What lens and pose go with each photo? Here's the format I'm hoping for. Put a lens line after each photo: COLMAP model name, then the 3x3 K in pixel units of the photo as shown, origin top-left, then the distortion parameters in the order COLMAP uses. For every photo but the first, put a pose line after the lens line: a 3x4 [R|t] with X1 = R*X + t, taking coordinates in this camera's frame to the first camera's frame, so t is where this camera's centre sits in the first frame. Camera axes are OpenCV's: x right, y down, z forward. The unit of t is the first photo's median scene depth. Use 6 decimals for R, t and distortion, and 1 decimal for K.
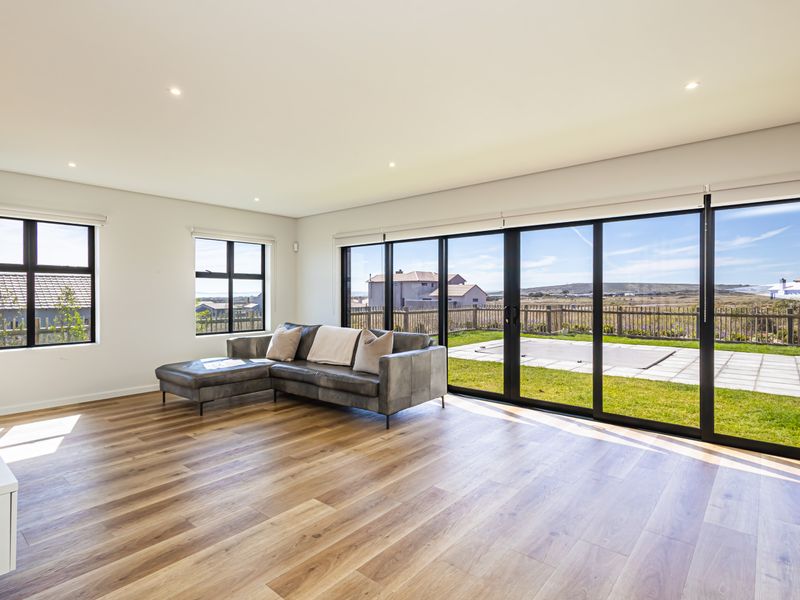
lens RADIAL K [[431.6, 0, 403.7], [0, 431.6, 295.7], [0, 0, 1]] dist [0.008780, -0.000857]
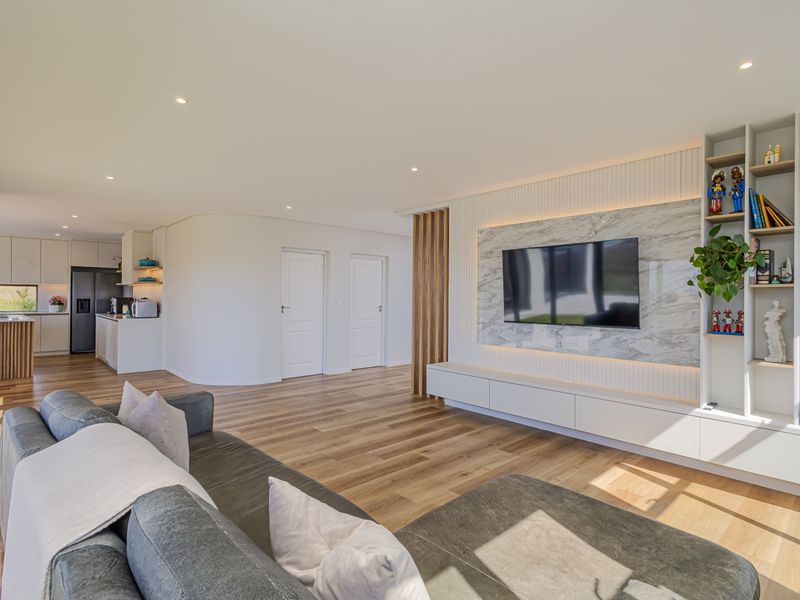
lens RADIAL K [[427.8, 0, 401.4], [0, 427.8, 296.1], [0, 0, 1]] dist [0.010944, -0.000347]
pose [[-0.992305, -0.014016, 0.123021, -0.396914], [-0.013545, 0.999897, 0.004670, -0.021511], [-0.123074, 0.002968, -0.992393, 1.471190]]
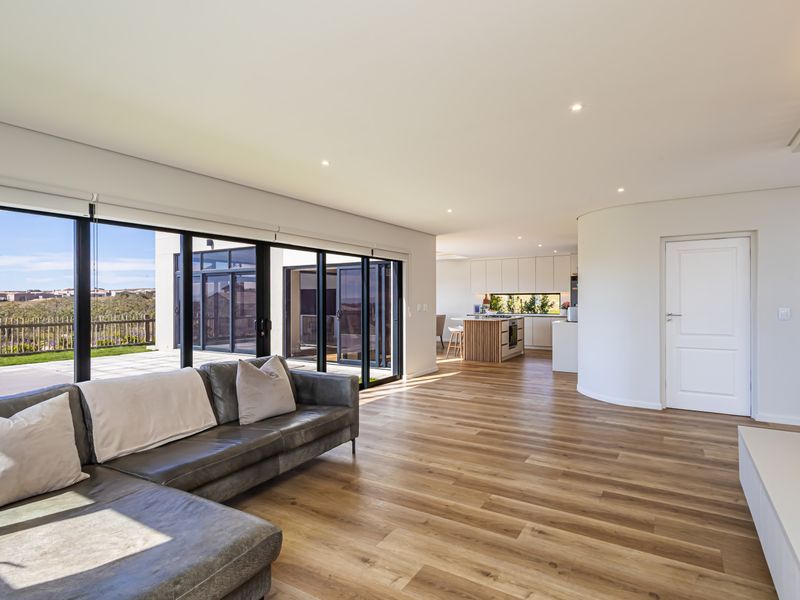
lens RADIAL K [[440.6, 0, 403.7], [0, 440.6, 300.1], [0, 0, 1]] dist [0.014933, 0.000204]
pose [[-0.148096, -0.004485, 0.988963, -0.870174], [0.008126, 0.999950, 0.005752, -0.021336], [-0.988940, 0.008888, -0.148052, 0.914307]]
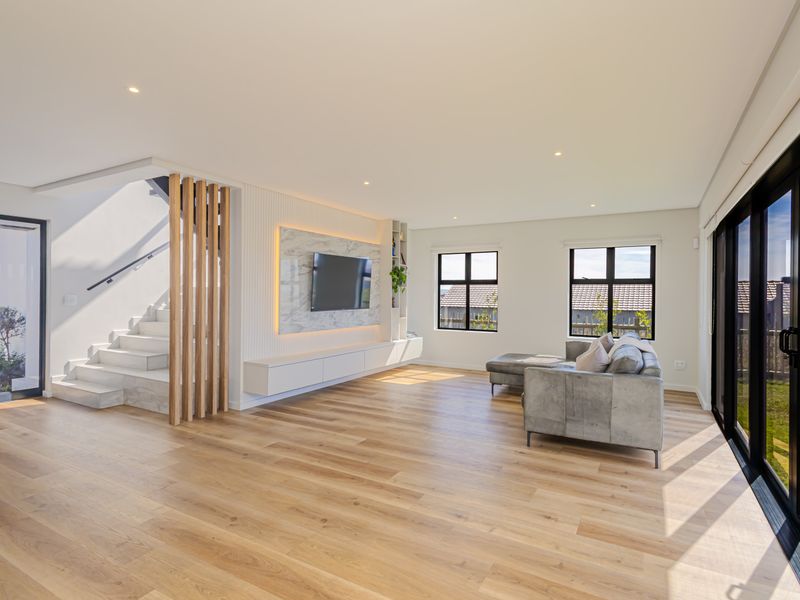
lens RADIAL K [[427.8, 0, 401.4], [0, 427.8, 296.1], [0, 0, 1]] dist [0.010944, -0.000347]
pose [[0.170888, -0.000853, -0.985290, 0.718720], [-0.013896, 0.999898, -0.003276, -0.002895], [0.985192, 0.014252, 0.170859, 0.503675]]
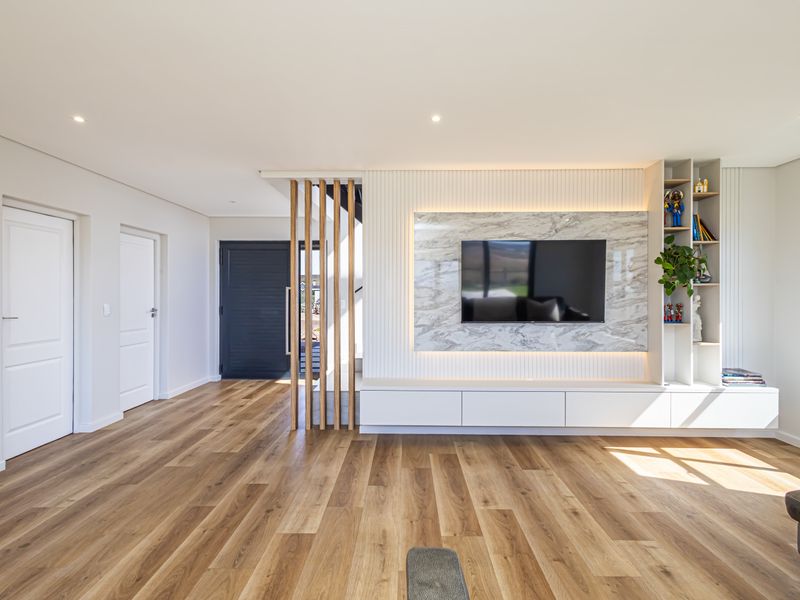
lens RADIAL K [[431.6, 0, 403.7], [0, 431.6, 295.7], [0, 0, 1]] dist [0.008780, -0.000857]
pose [[-0.774441, -0.002631, -0.632641, 0.130413], [-0.008377, 0.999946, 0.006096, -0.020037], [0.632591, 0.010021, -0.774421, 1.061815]]
